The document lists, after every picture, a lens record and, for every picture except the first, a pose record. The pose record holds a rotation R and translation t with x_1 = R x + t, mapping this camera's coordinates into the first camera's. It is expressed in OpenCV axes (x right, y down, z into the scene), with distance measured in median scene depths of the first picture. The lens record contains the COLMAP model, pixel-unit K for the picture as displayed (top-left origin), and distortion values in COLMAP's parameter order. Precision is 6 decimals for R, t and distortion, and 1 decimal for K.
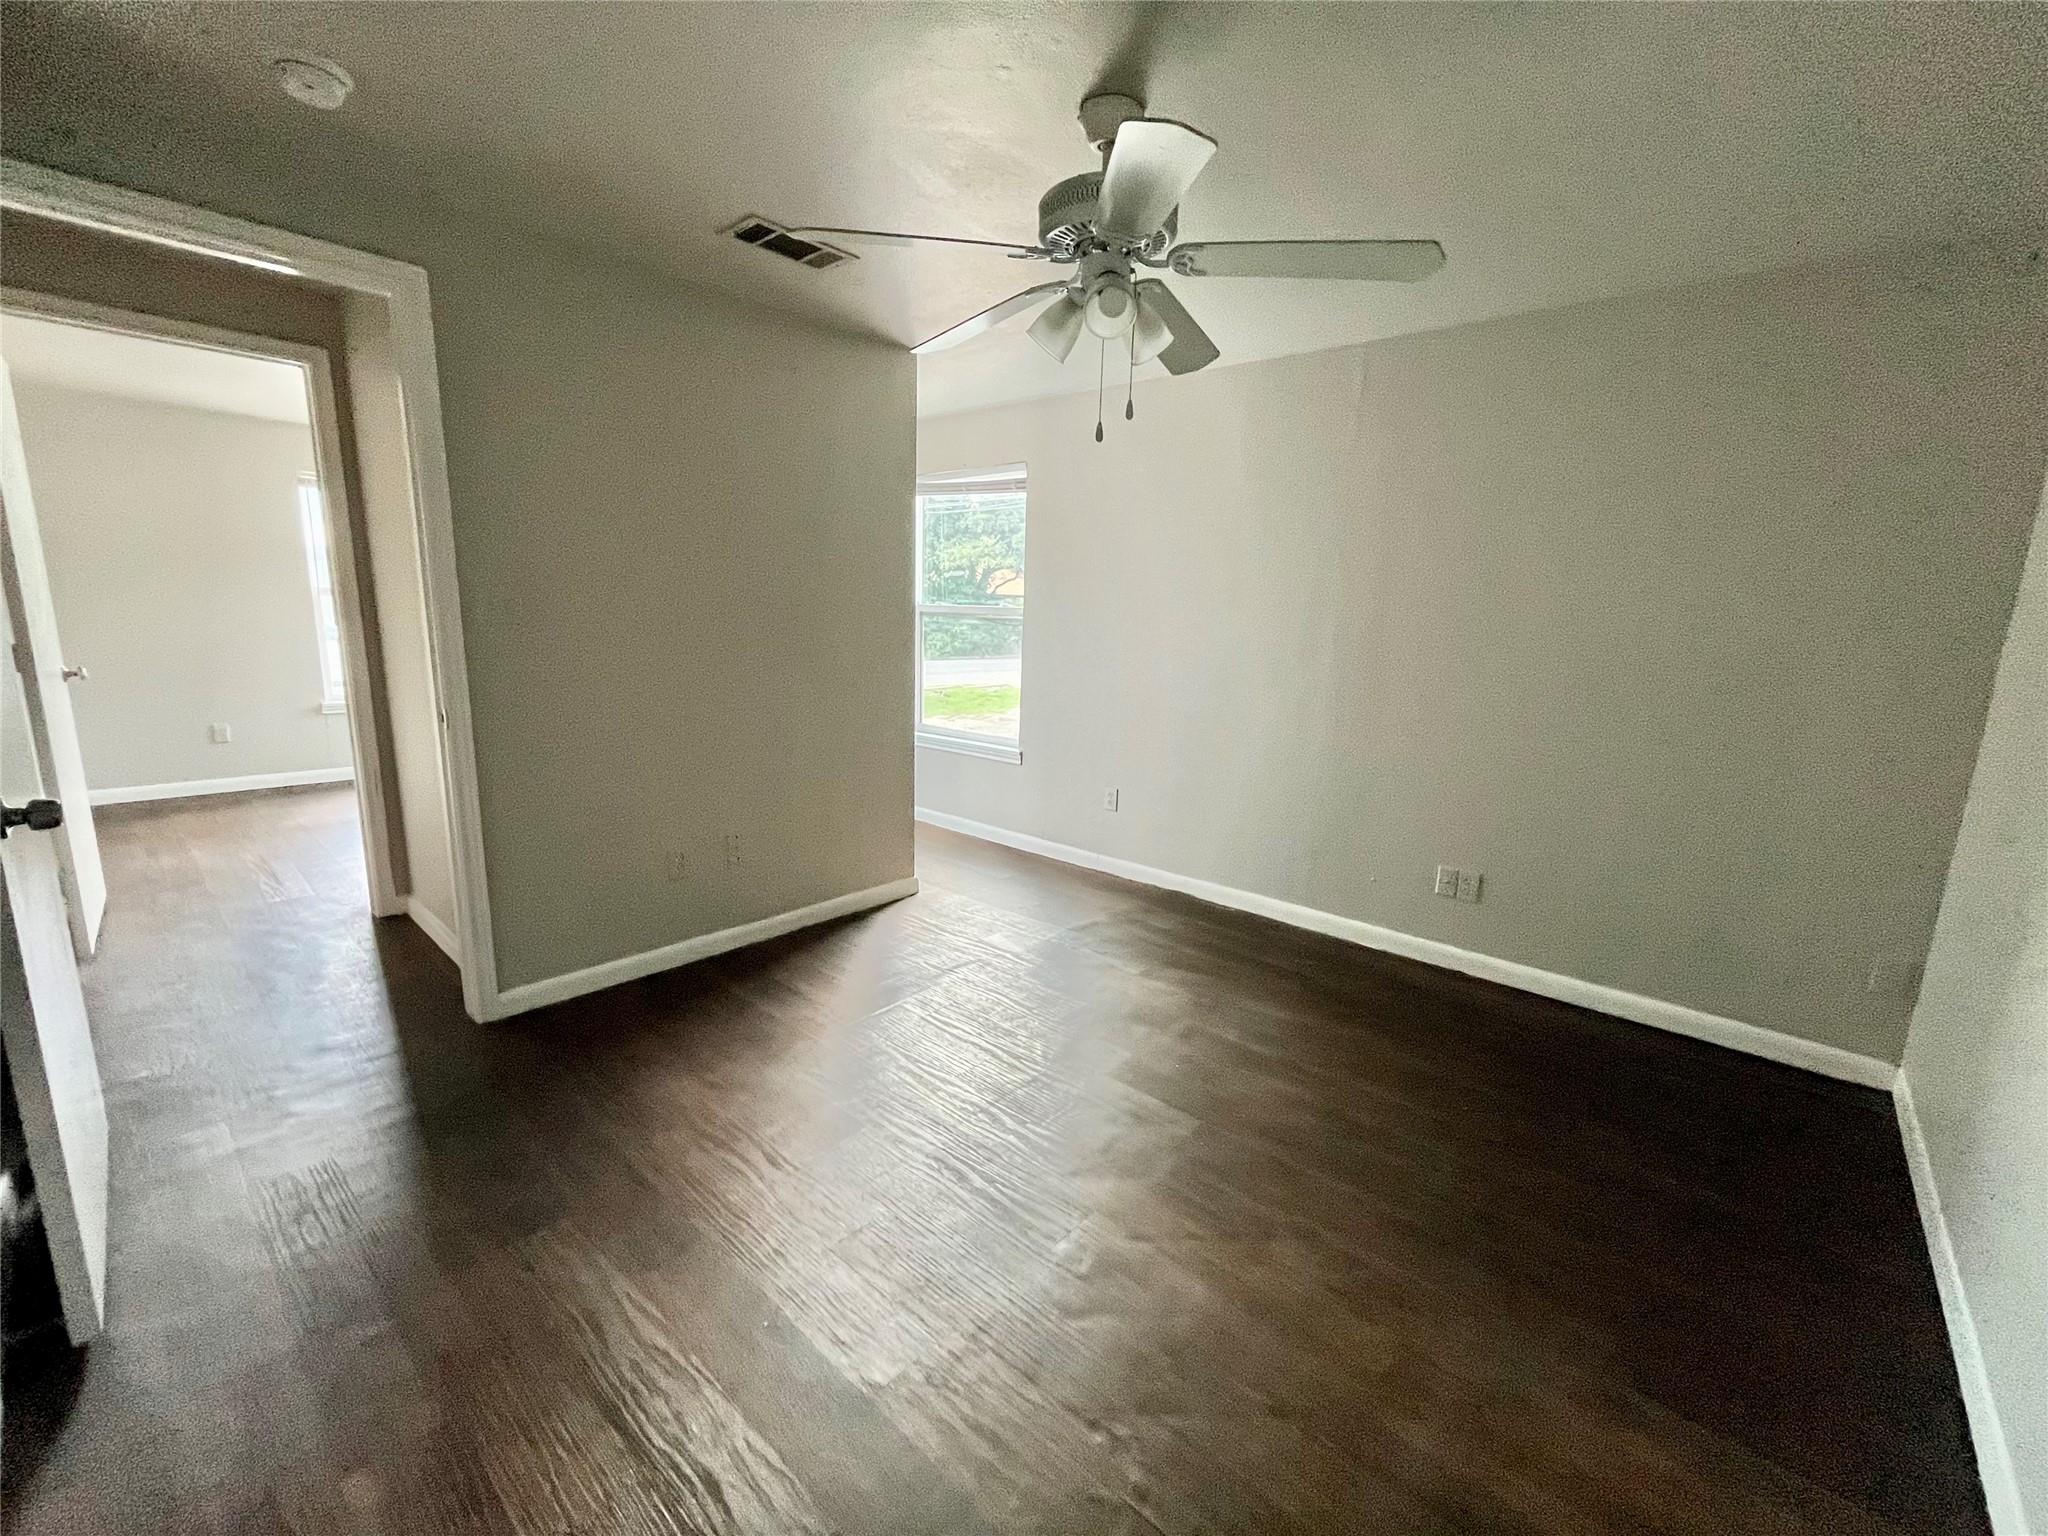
lens RADIAL K [[836.6, 0, 1017.8], [0, 836.6, 762.9], [0, 0, 1]] dist [0.001671, 0.000229]
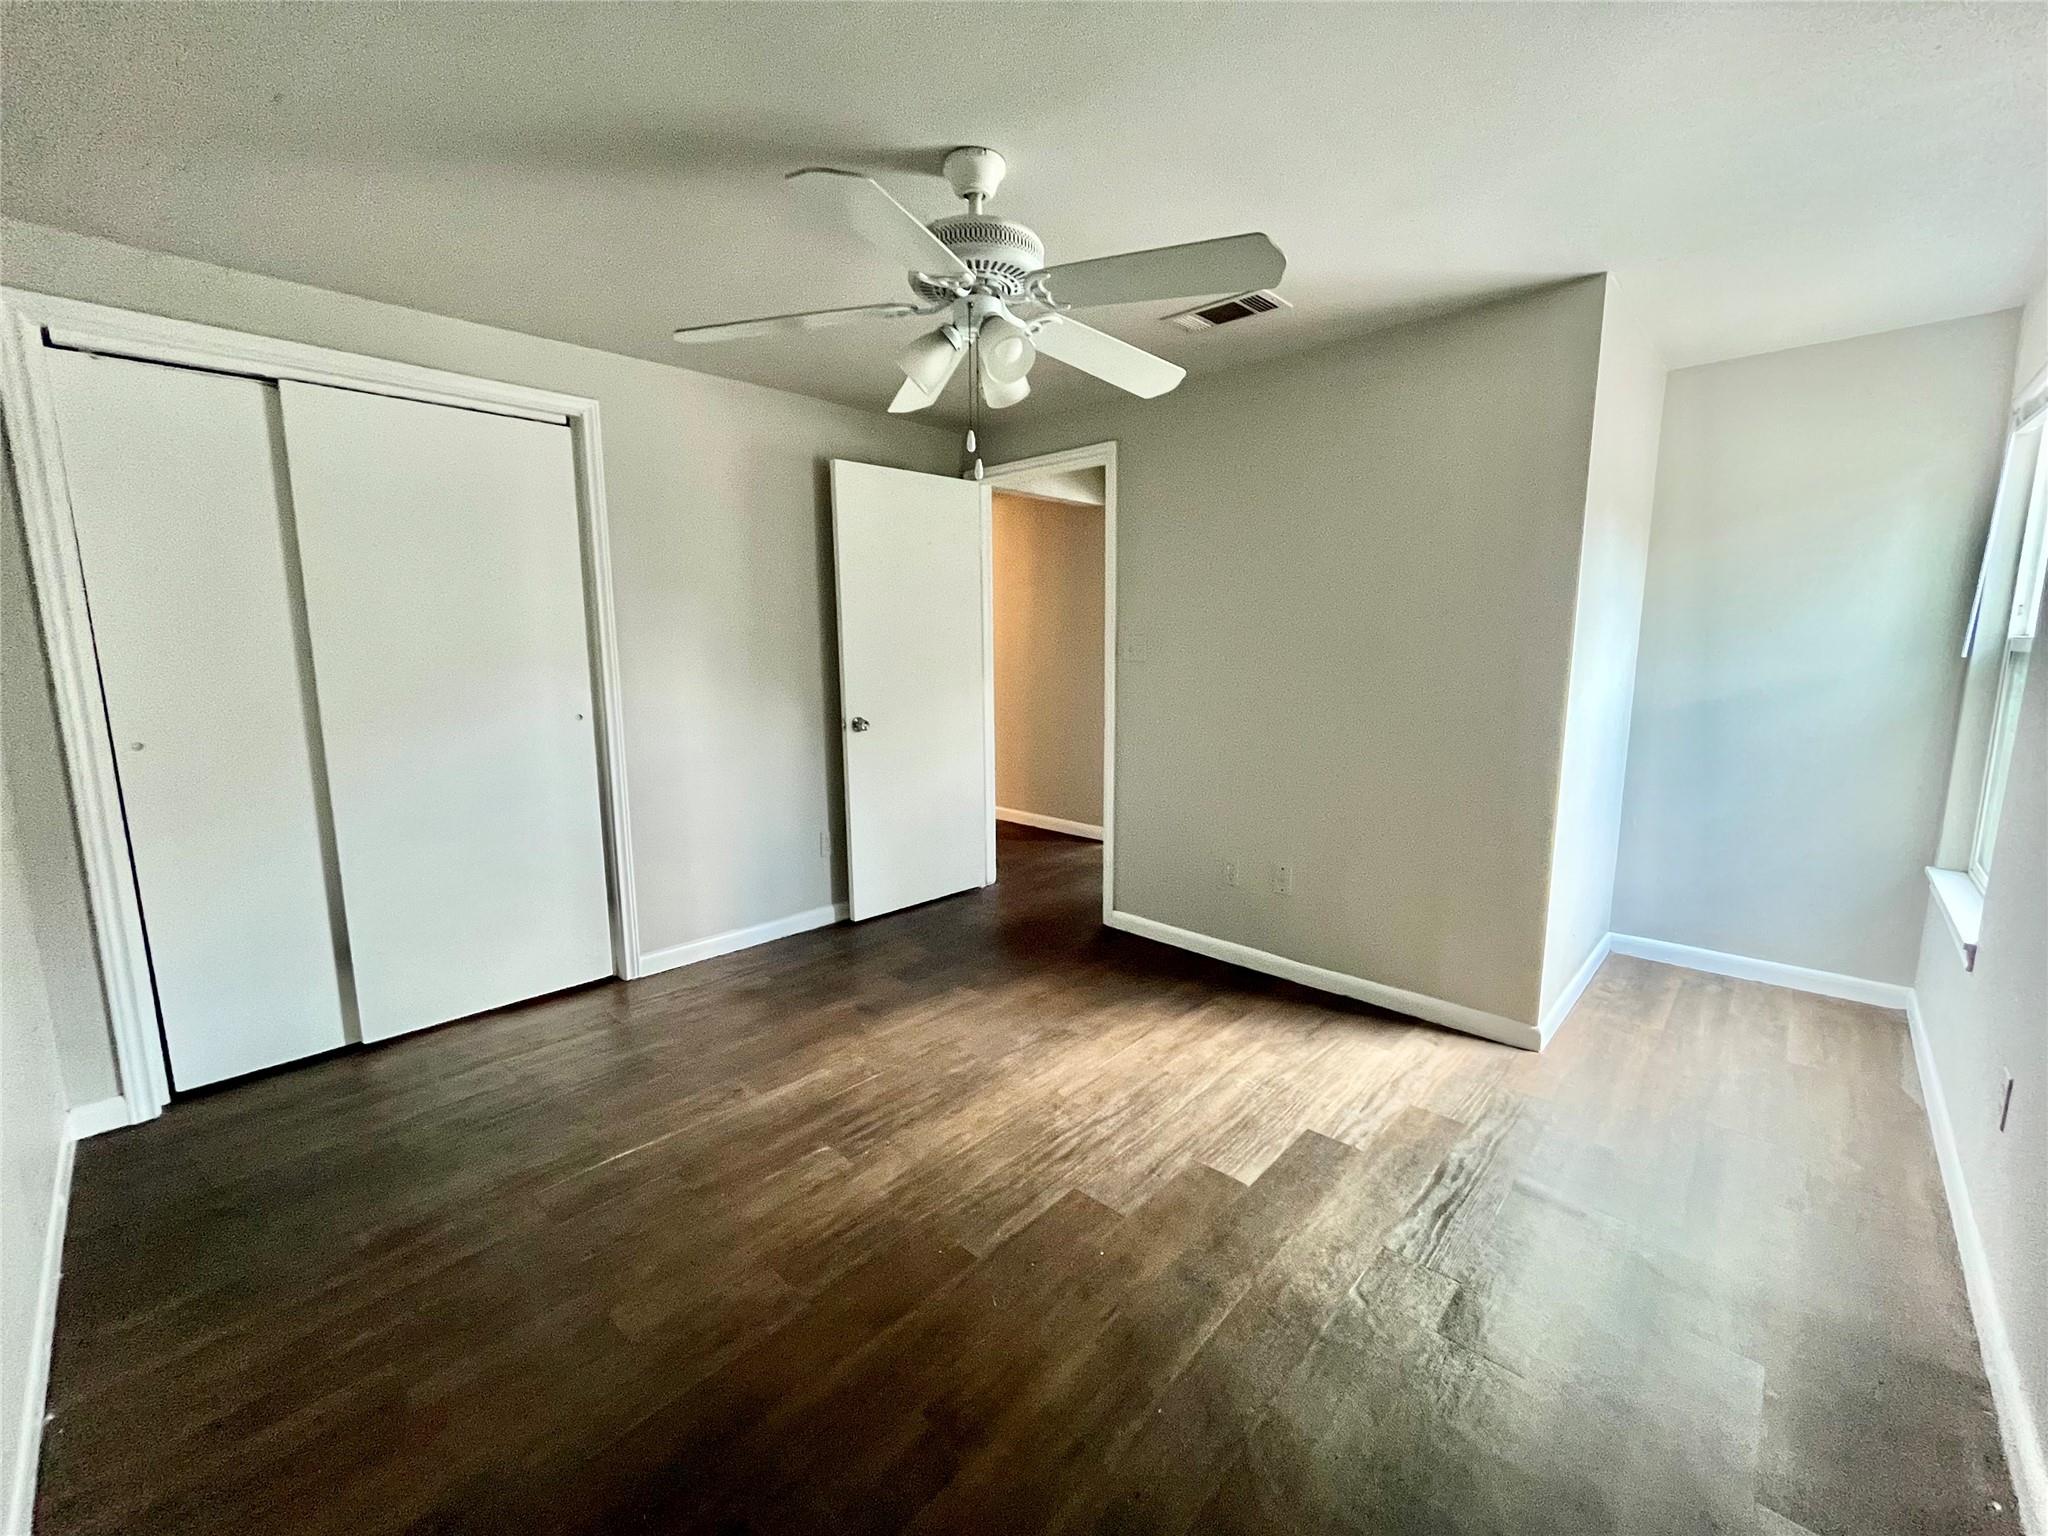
lens RADIAL K [[836.6, 0, 1019.3], [0, 836.6, 768.9], [0, 0, 1]] dist [0.001671, 0.000229]
pose [[-0.017479, 0.139512, -0.990066, 0.713655], [-0.175657, 0.974388, 0.140404, -0.128379], [0.984296, 0.176366, 0.007475, 0.688318]]
